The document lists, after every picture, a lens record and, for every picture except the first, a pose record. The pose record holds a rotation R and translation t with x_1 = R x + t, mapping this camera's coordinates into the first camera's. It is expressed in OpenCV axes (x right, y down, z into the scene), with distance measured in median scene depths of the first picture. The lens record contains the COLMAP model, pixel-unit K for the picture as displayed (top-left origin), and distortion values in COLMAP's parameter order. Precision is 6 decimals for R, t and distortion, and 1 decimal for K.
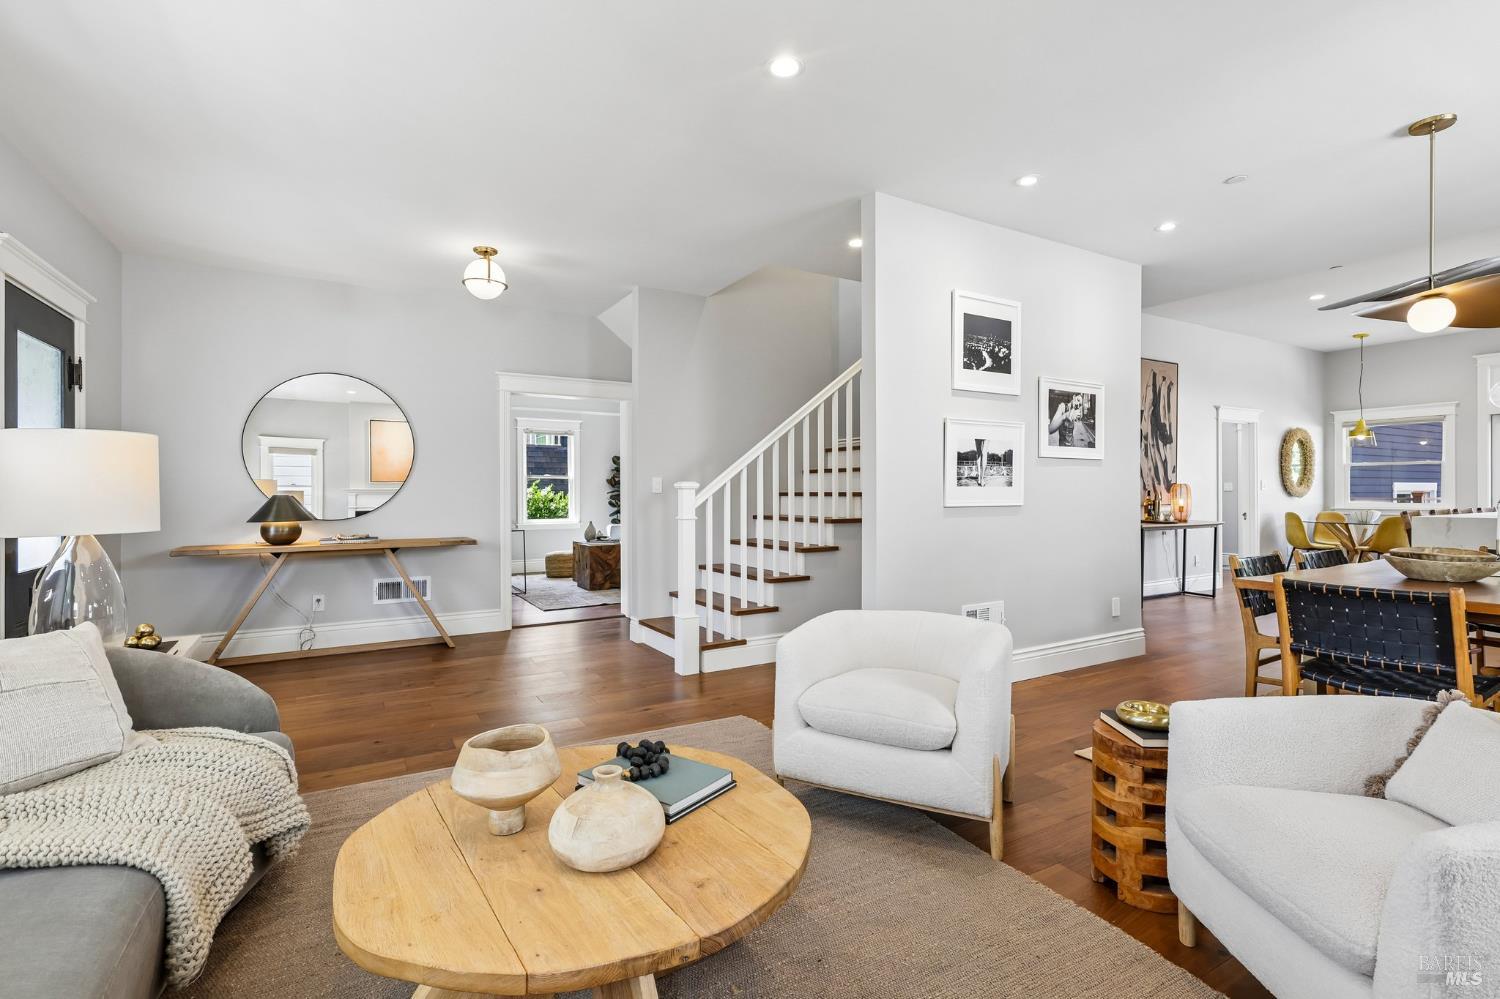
lens RADIAL K [[702.5, 0, 750.0], [0, 702.5, 499.5], [0, 0, 1]] dist [-0.018161, 0.000054]
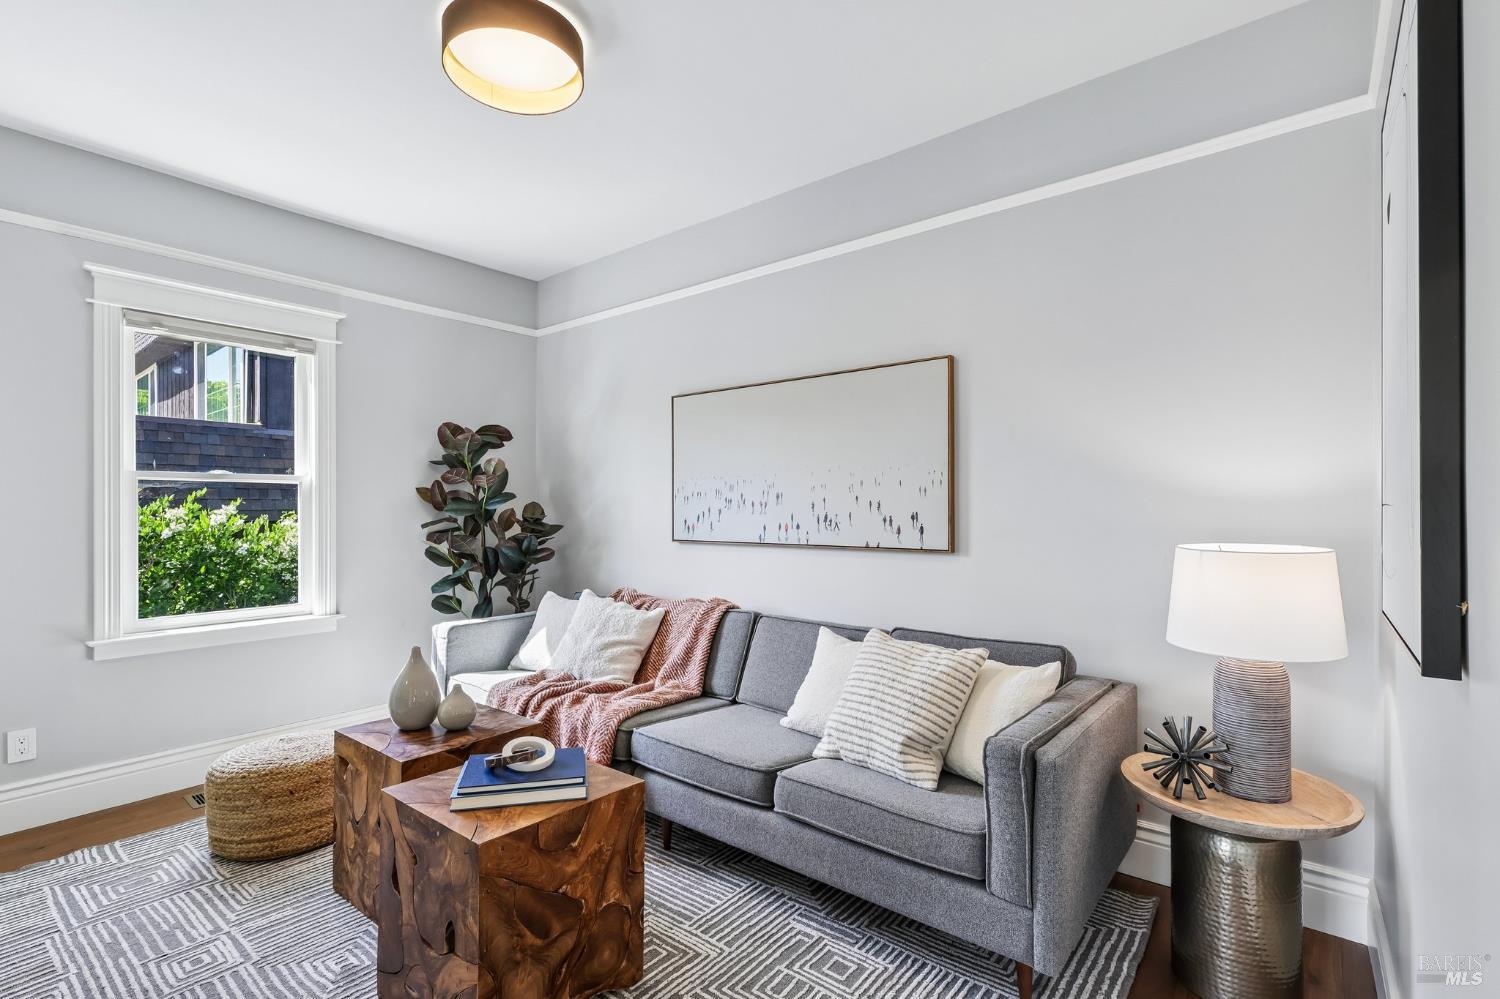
lens RADIAL K [[702.5, 0, 750.0], [0, 702.5, 499.5], [0, 0, 1]] dist [-0.018161, 0.000054]
pose [[0.937567, 0.001080, 0.347803, -0.137007], [0.005735, 0.999811, -0.018566, -0.011609], [-0.347757, 0.019402, 0.937384, 0.490390]]
